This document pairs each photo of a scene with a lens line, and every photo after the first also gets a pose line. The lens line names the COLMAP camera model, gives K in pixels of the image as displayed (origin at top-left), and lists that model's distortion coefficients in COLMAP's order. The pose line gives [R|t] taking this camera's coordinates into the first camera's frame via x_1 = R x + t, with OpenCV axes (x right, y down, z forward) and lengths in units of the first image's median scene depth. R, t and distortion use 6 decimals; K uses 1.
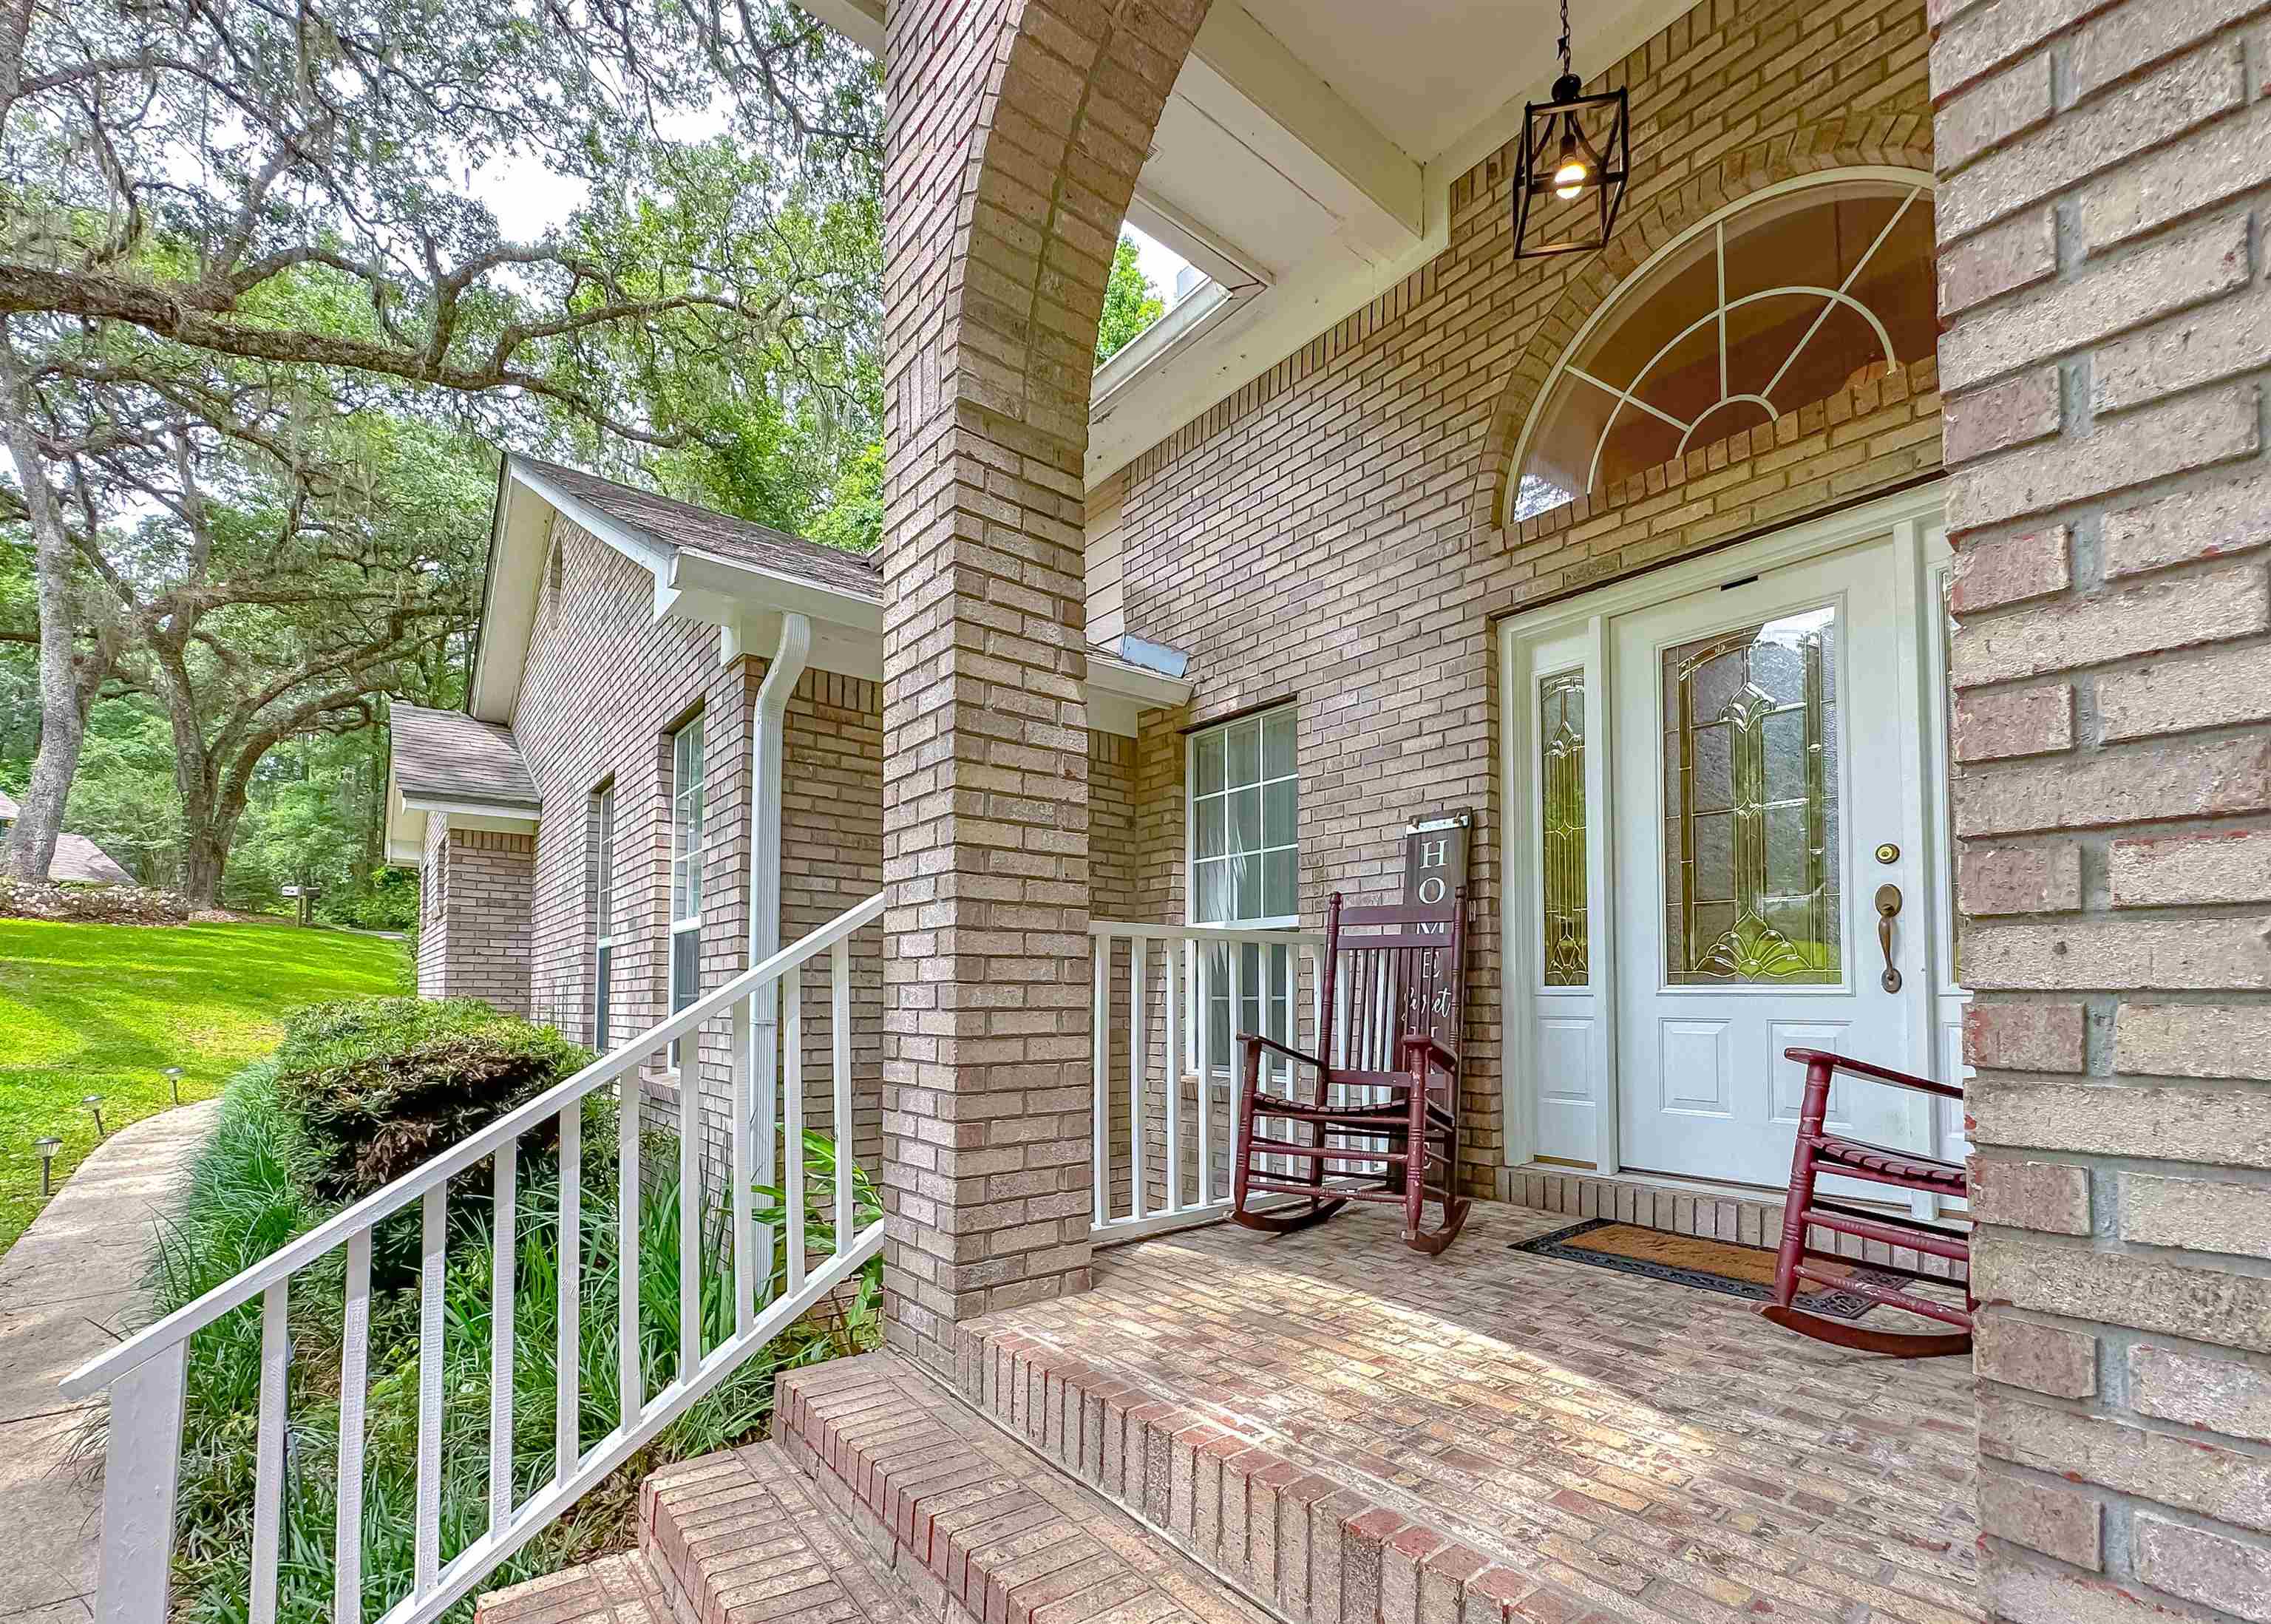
lens RADIAL K [[925.6, 0, 1134.0], [0, 925.6, 811.8], [0, 0, 1]] dist [0.001208, 0.000082]
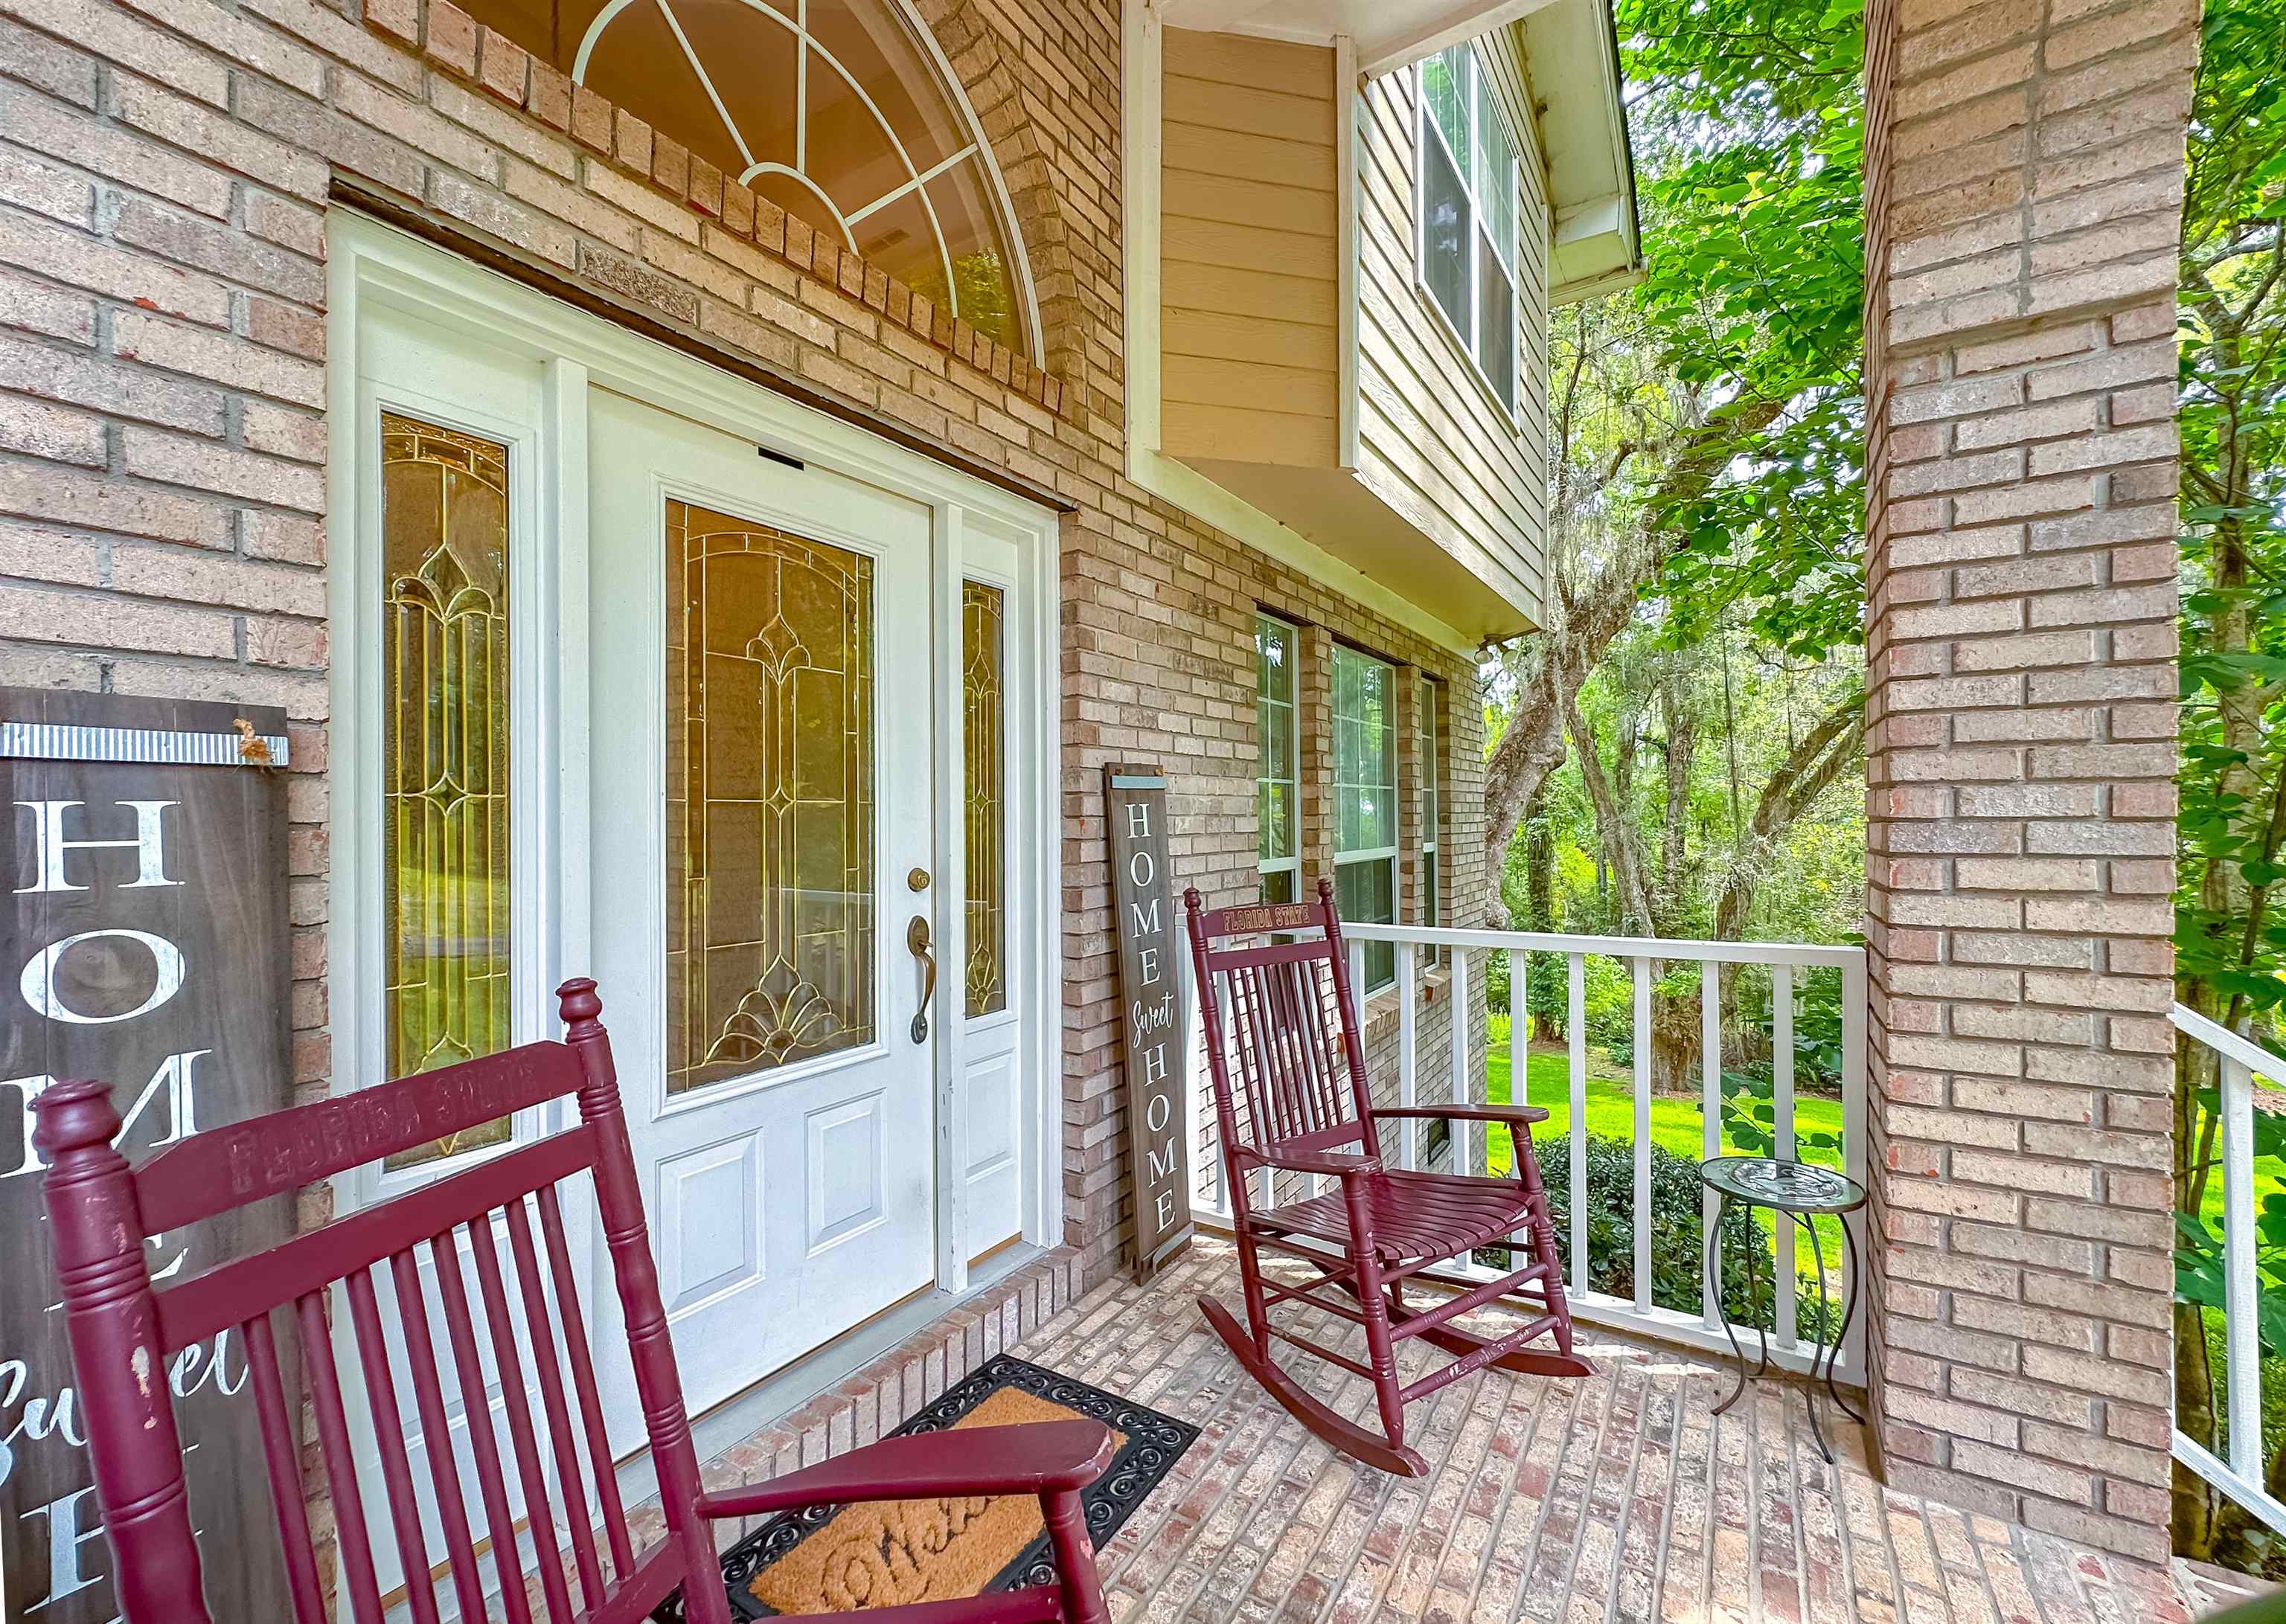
lens RADIAL K [[931.6, 0, 1143.0], [0, 931.6, 804.8], [0, 0, 1]] dist [0.001208, 0.000082]
pose [[-0.316590, 0.015947, 0.948429, -0.053387], [-0.154957, 0.985558, -0.068296, 0.003304], [-0.935820, -0.168587, -0.309546, 0.808736]]
